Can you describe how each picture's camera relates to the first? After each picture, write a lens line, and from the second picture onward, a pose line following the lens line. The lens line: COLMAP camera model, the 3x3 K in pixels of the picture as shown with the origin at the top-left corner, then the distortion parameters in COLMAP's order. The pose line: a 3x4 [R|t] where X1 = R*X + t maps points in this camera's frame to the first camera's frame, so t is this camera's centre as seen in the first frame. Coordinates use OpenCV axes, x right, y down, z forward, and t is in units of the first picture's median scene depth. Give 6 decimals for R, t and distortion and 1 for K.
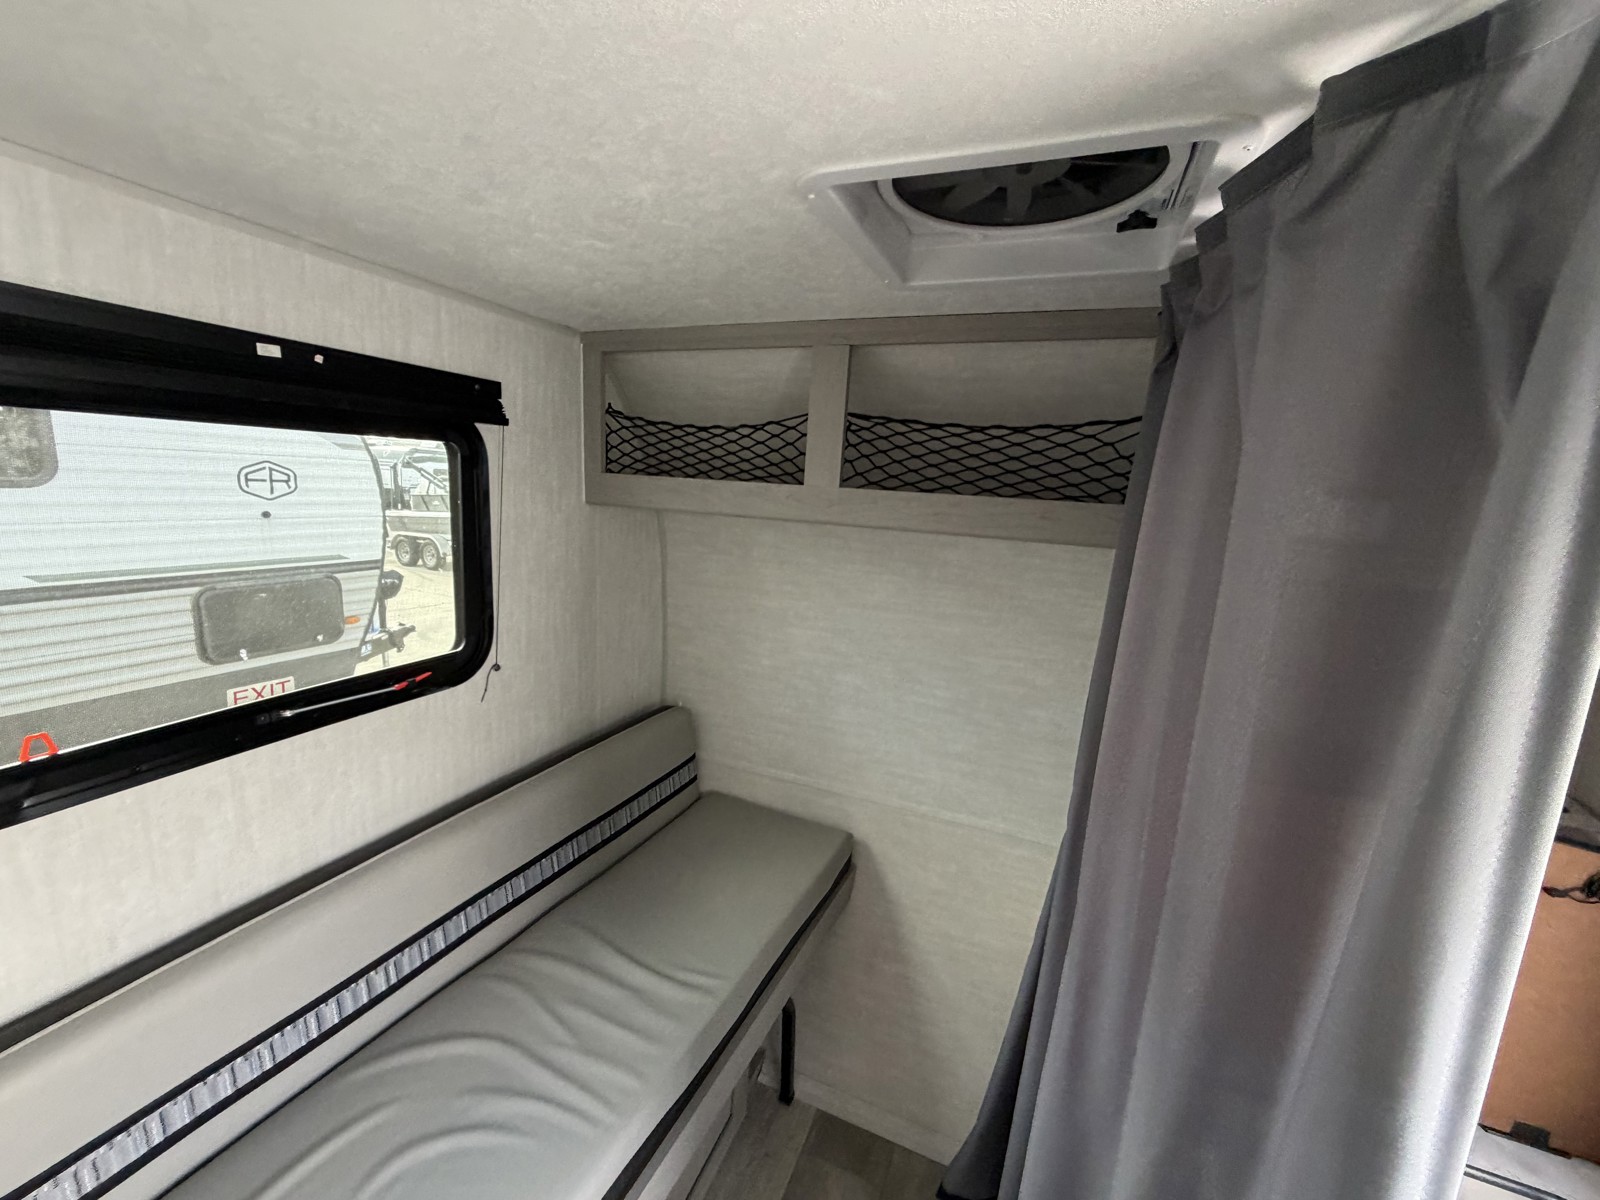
lens RADIAL K [[639.3, 0, 798.6], [0, 639.3, 599.5], [0, 0, 1]] dist [0.000678, 0.000101]
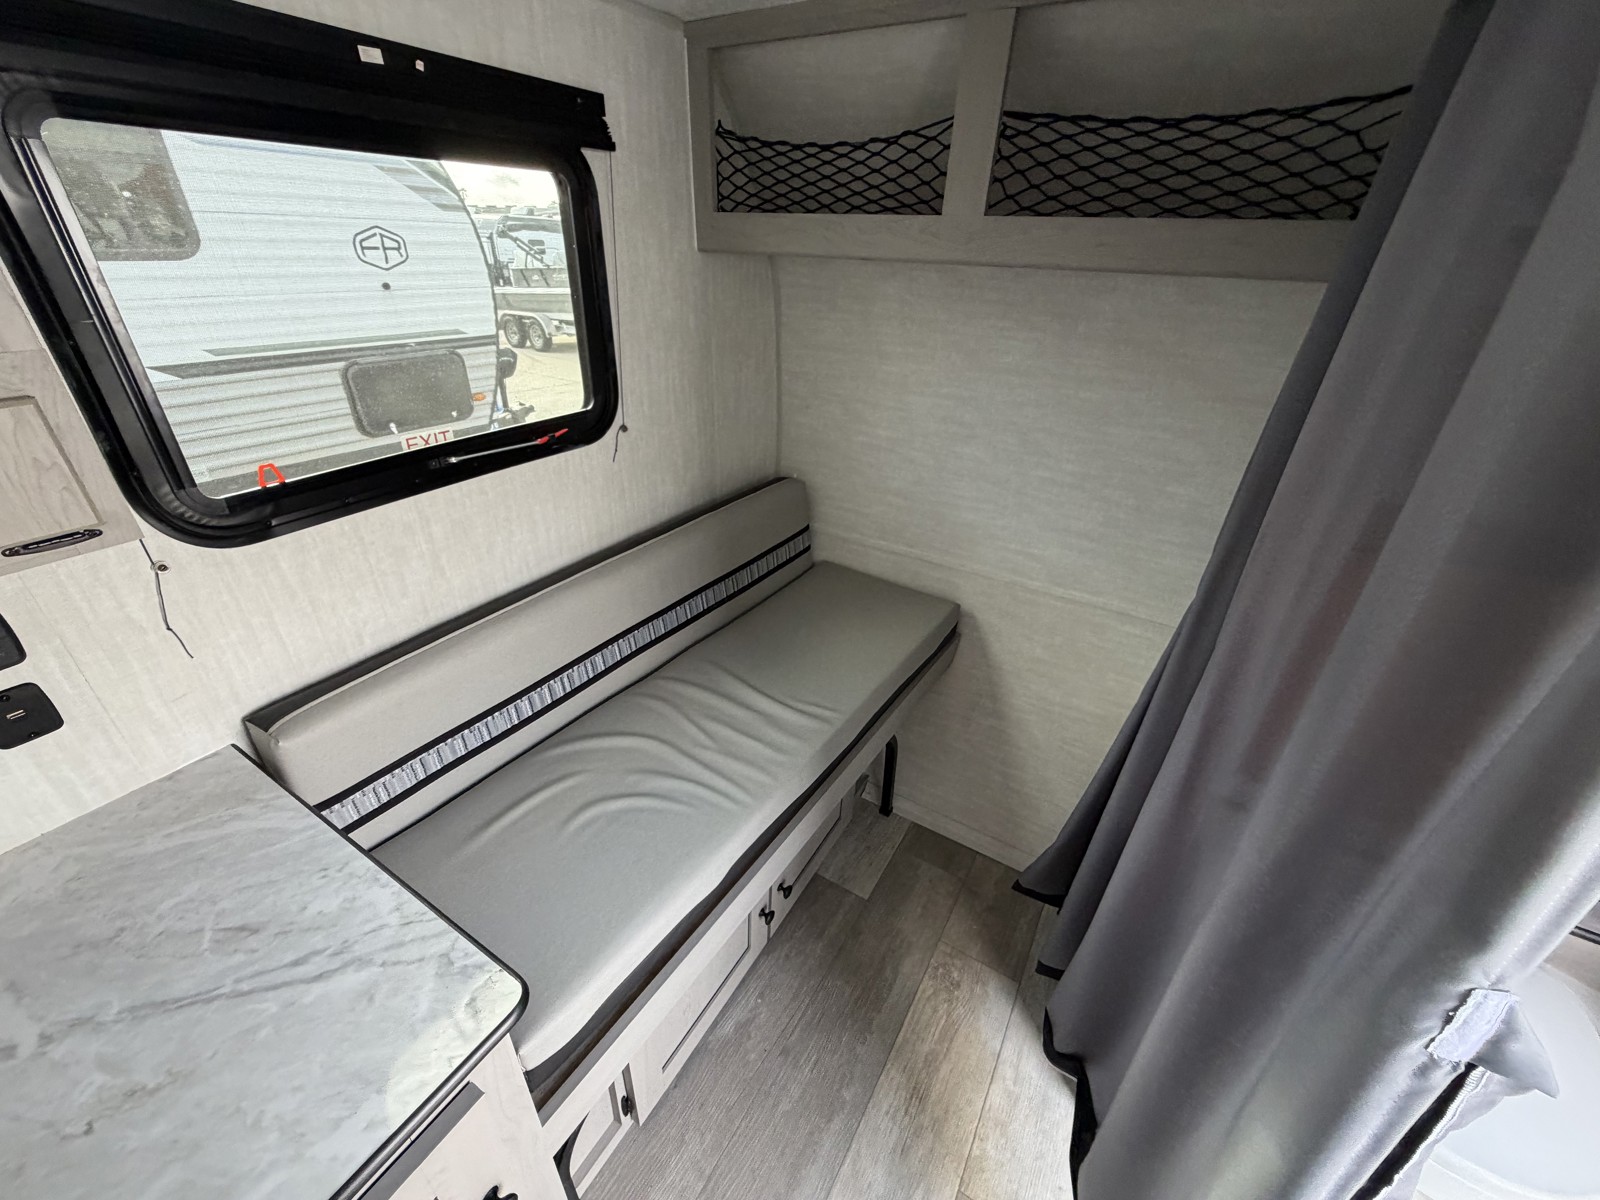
lens RADIAL K [[639.3, 0, 798.6], [0, 639.3, 599.5], [0, 0, 1]] dist [0.000678, 0.000101]
pose [[0.987606, 0.052532, -0.147903, -0.026752], [-0.002982, 0.948436, 0.316953, 0.039877], [0.156927, -0.312584, 0.936838, -0.008409]]
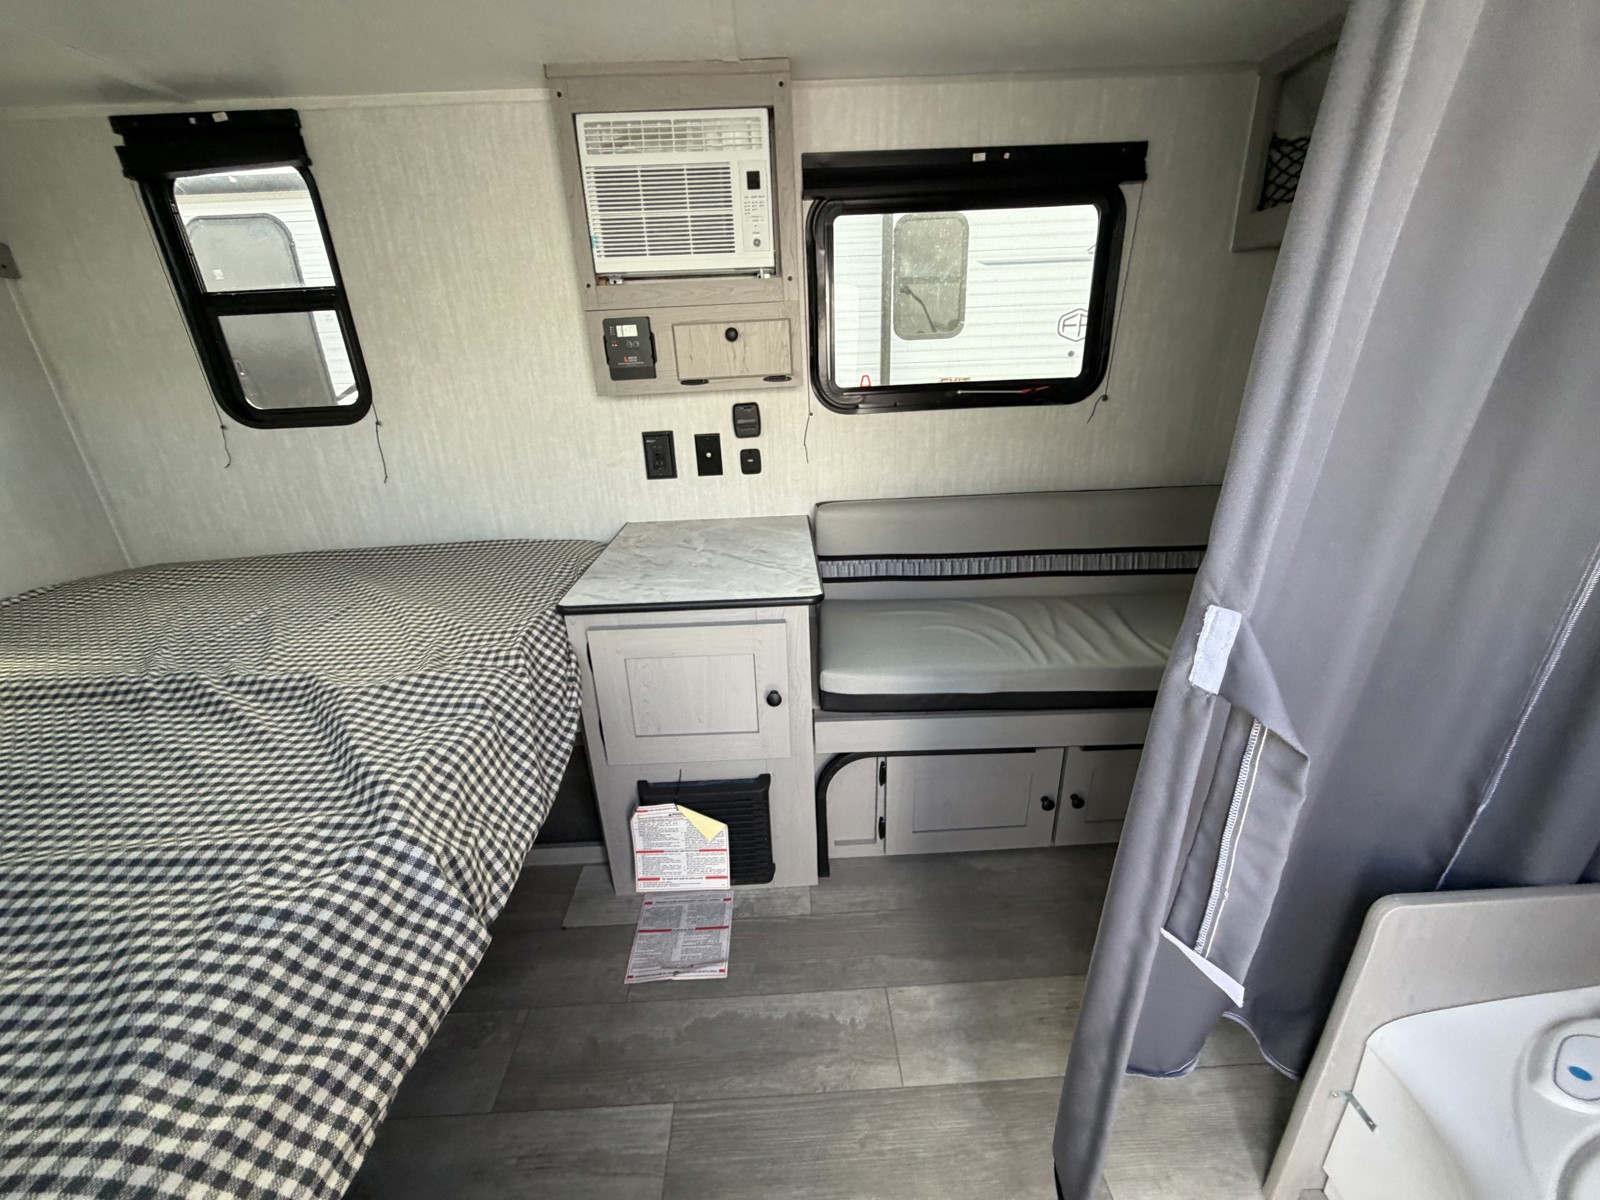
lens RADIAL K [[637.1, 0, 795.7], [0, 637.1, 597.3], [0, 0, 1]] dist [0.000719, -0.000402]
pose [[0.405550, 0.259005, -0.876610, 0.498491], [-0.107655, 0.965875, 0.235574, 0.257480], [0.907711, -0.001165, 0.419594, -0.100176]]
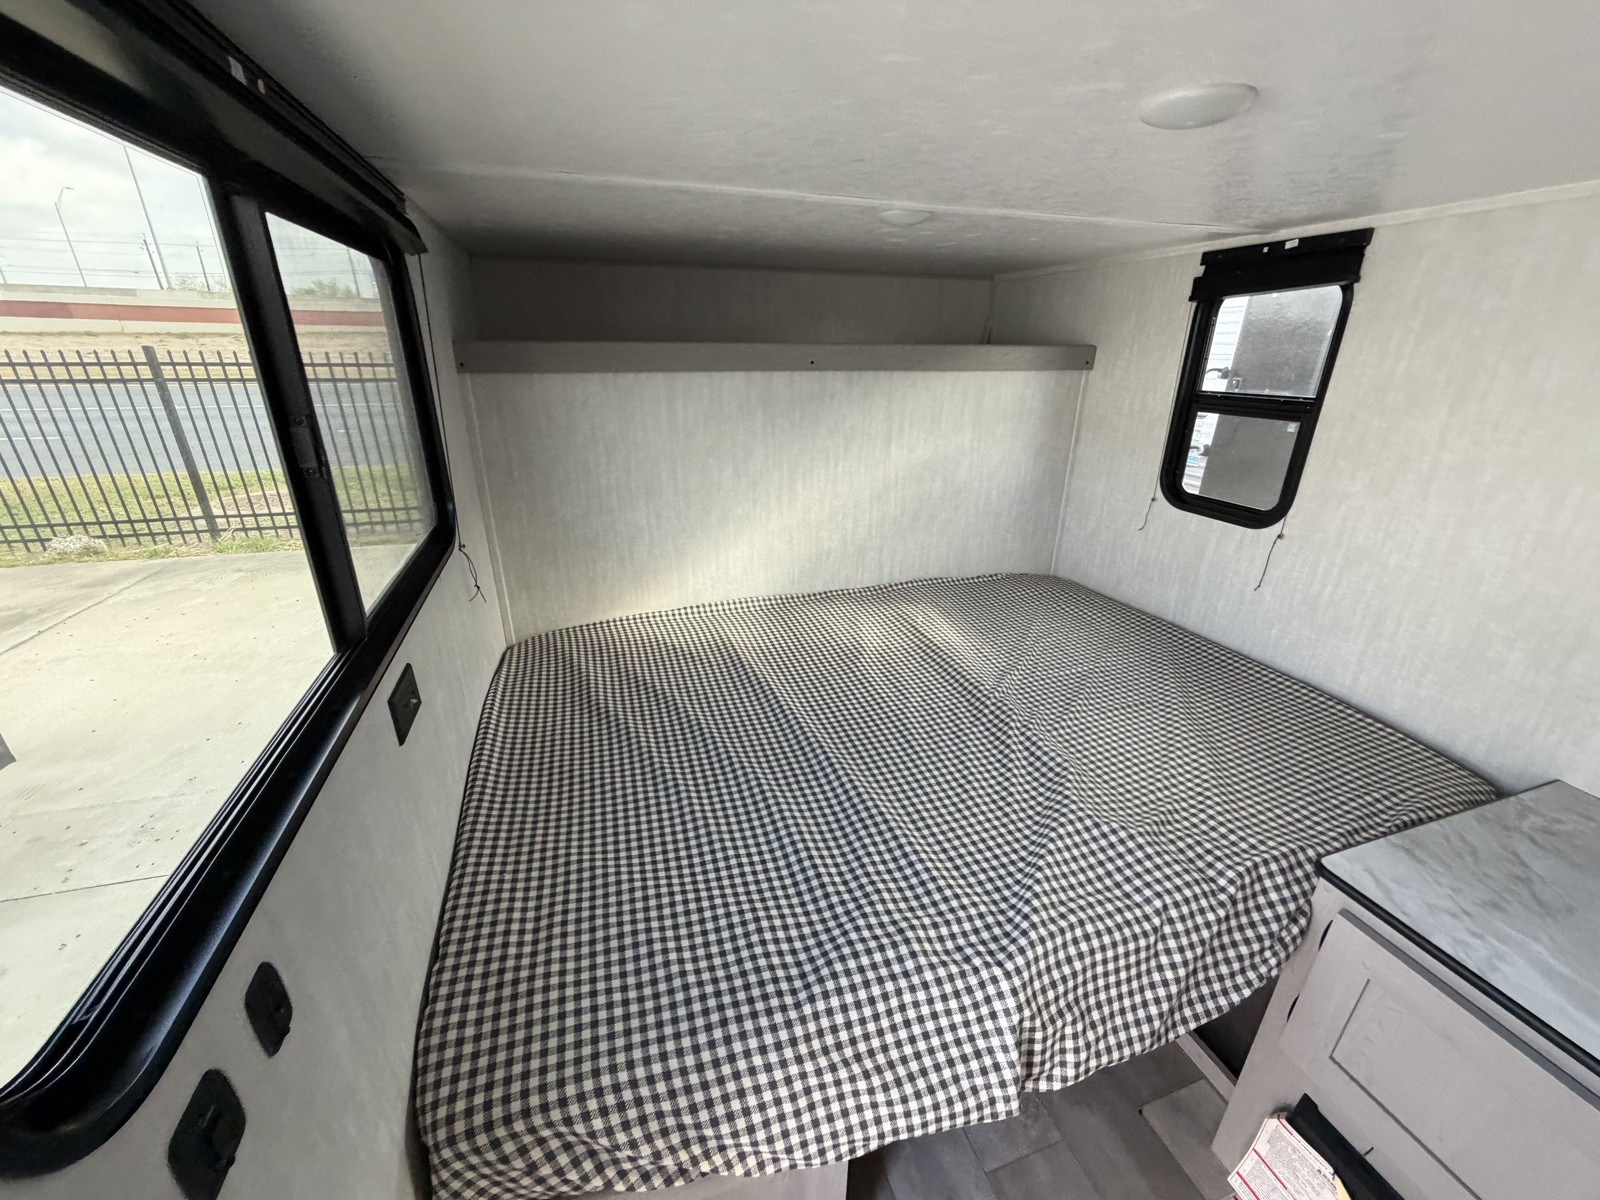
lens RADIAL K [[639.3, 0, 798.6], [0, 639.3, 599.5], [0, 0, 1]] dist [0.000678, 0.000101]
pose [[-0.756354, 0.180233, -0.628844, 0.445072], [-0.173313, 0.871734, 0.458303, 0.017571], [0.630786, 0.455626, -0.628103, -0.080524]]
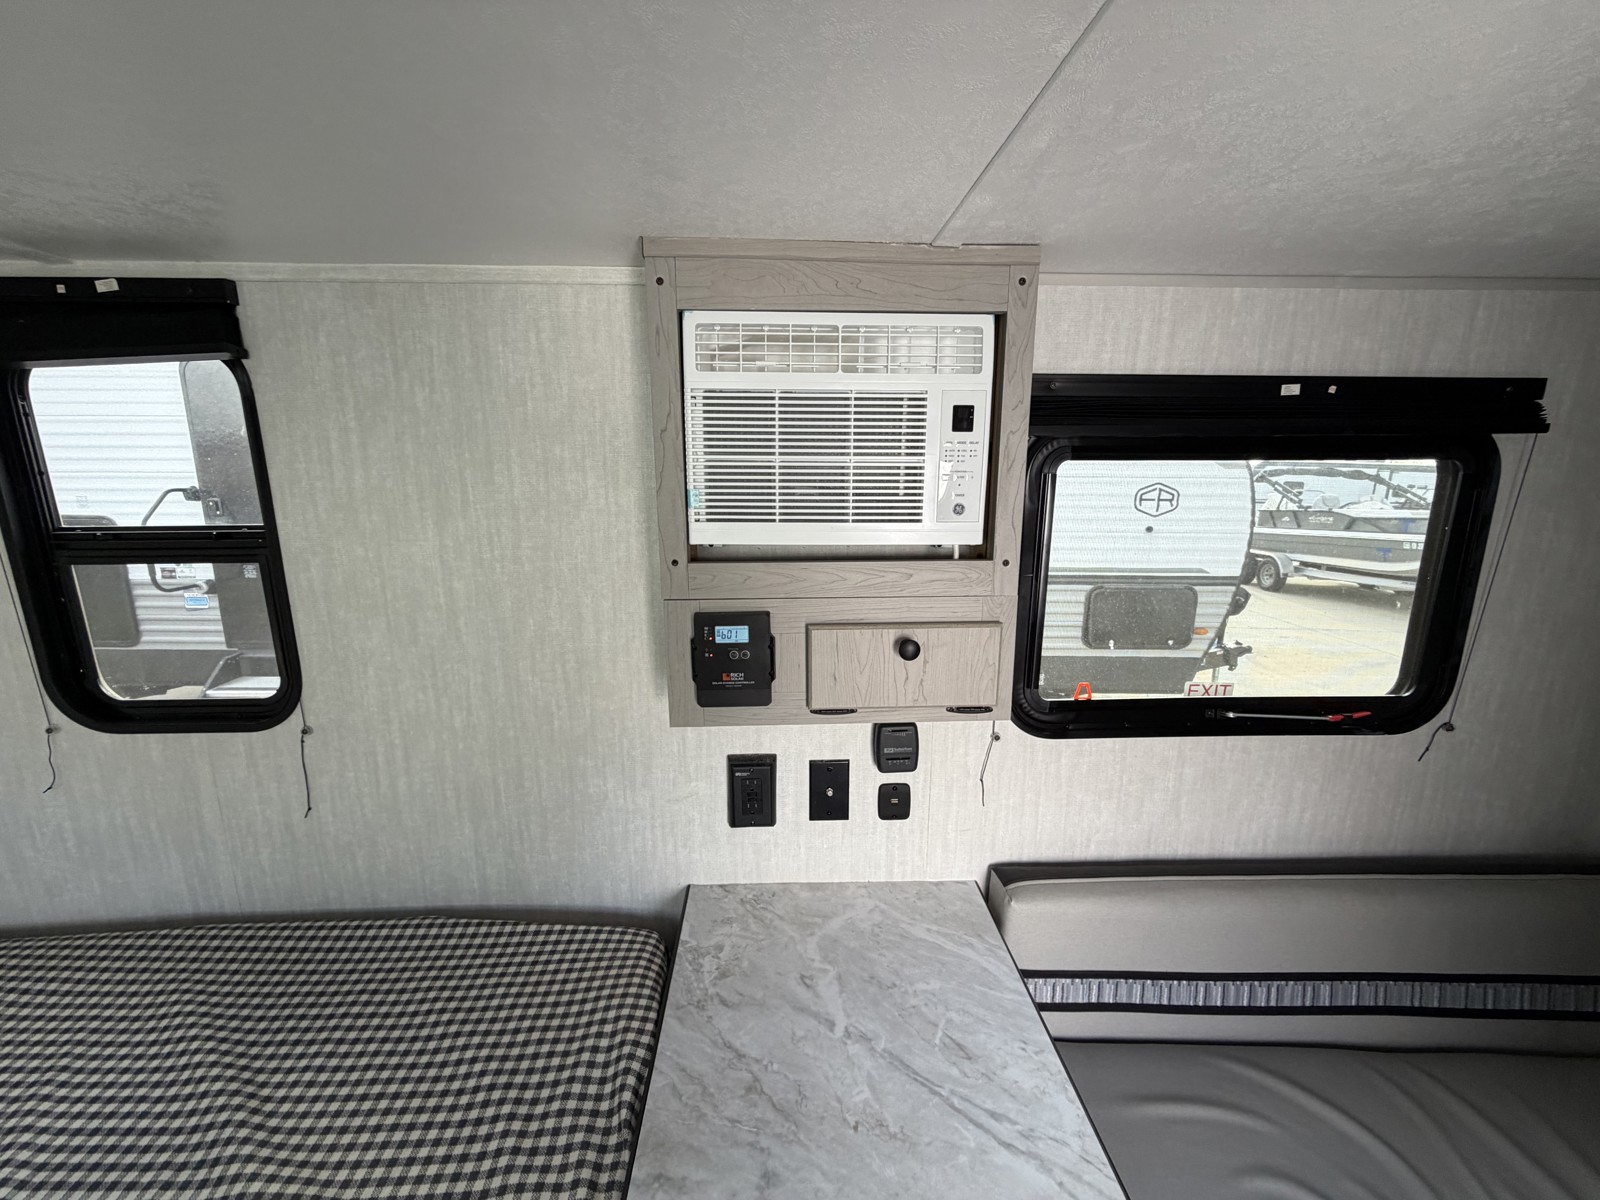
lens RADIAL K [[639.3, 0, 798.6], [0, 639.3, 599.5], [0, 0, 1]] dist [0.000678, 0.000101]
pose [[0.410977, 0.125985, -0.902898, -0.090194], [-0.146224, 0.986692, 0.071119, 0.007519], [0.899842, 0.102797, 0.423930, -0.125357]]
